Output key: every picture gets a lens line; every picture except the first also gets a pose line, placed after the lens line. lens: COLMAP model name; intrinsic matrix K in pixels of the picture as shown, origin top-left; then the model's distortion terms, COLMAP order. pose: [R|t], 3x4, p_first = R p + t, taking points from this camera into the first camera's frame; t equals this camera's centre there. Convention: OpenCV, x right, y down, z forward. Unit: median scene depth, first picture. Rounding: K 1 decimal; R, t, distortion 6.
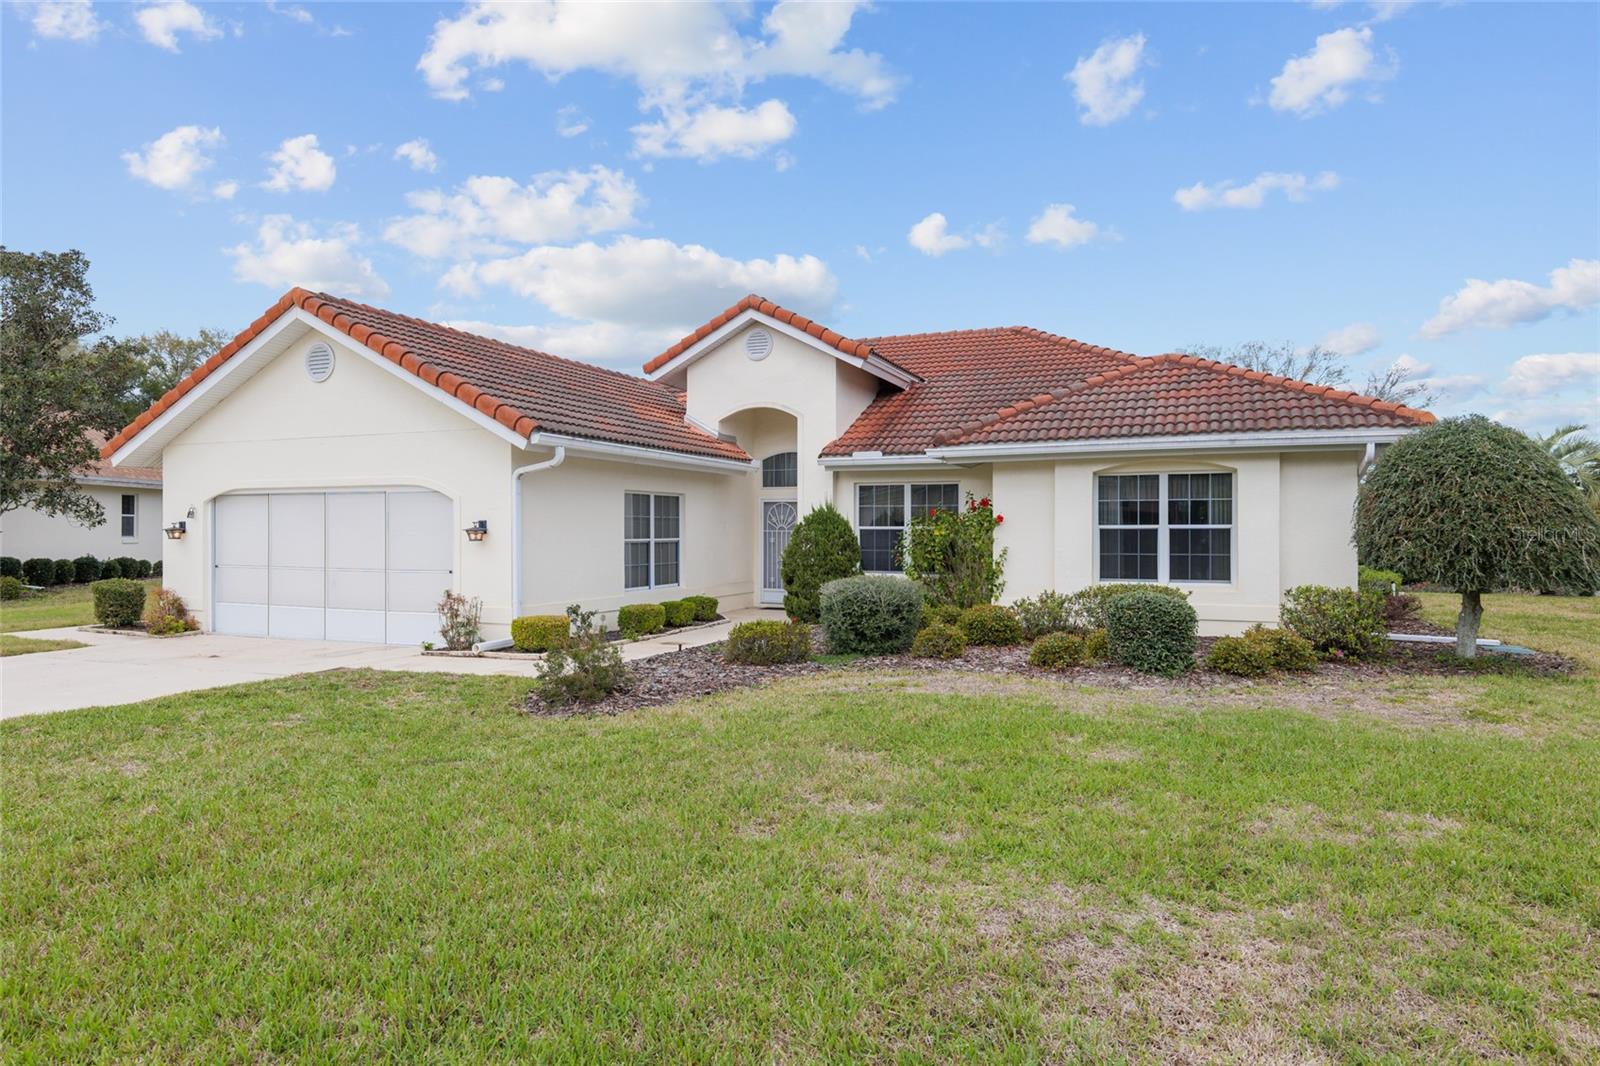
lens RADIAL K [[965.1, 0, 800.0], [0, 965.1, 533.0], [0, 0, 1]] dist [0.004749, -0.000416]
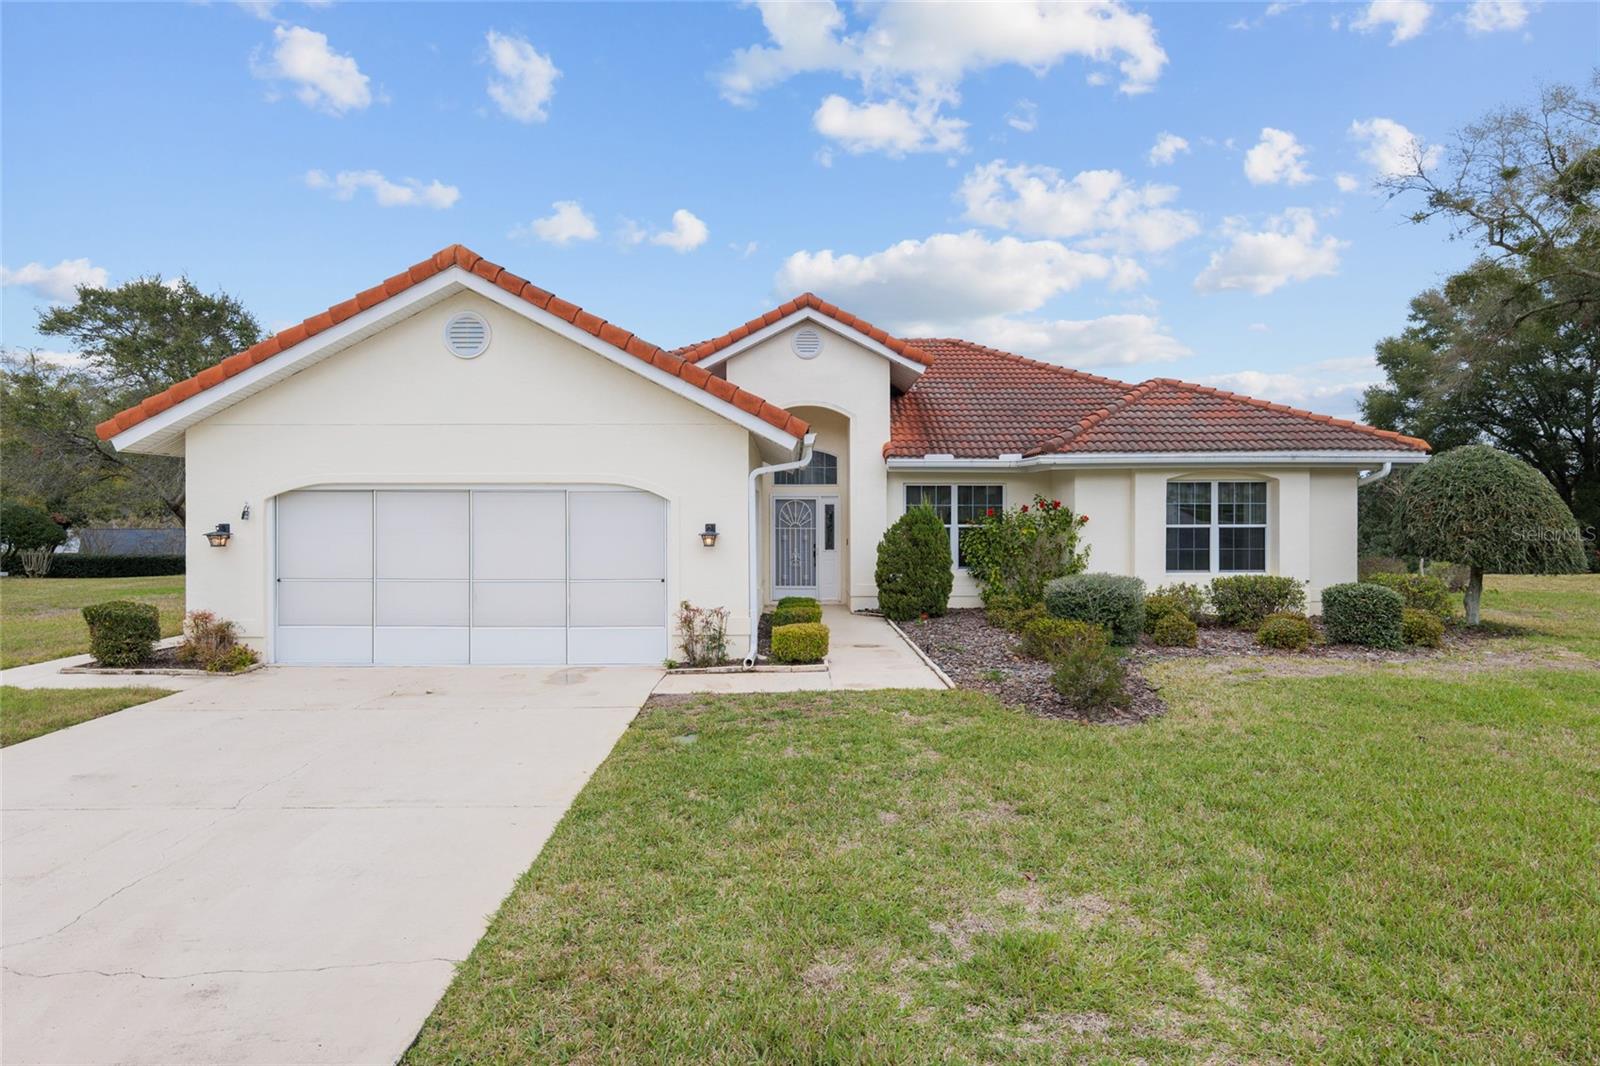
lens RADIAL K [[965.1, 0, 800.0], [0, 965.1, 533.0], [0, 0, 1]] dist [0.004749, -0.000416]
pose [[0.912426, -0.007981, 0.409164, -0.570184], [0.002341, 0.999895, 0.014284, -0.015503], [-0.409235, -0.012075, 0.912349, 0.109584]]
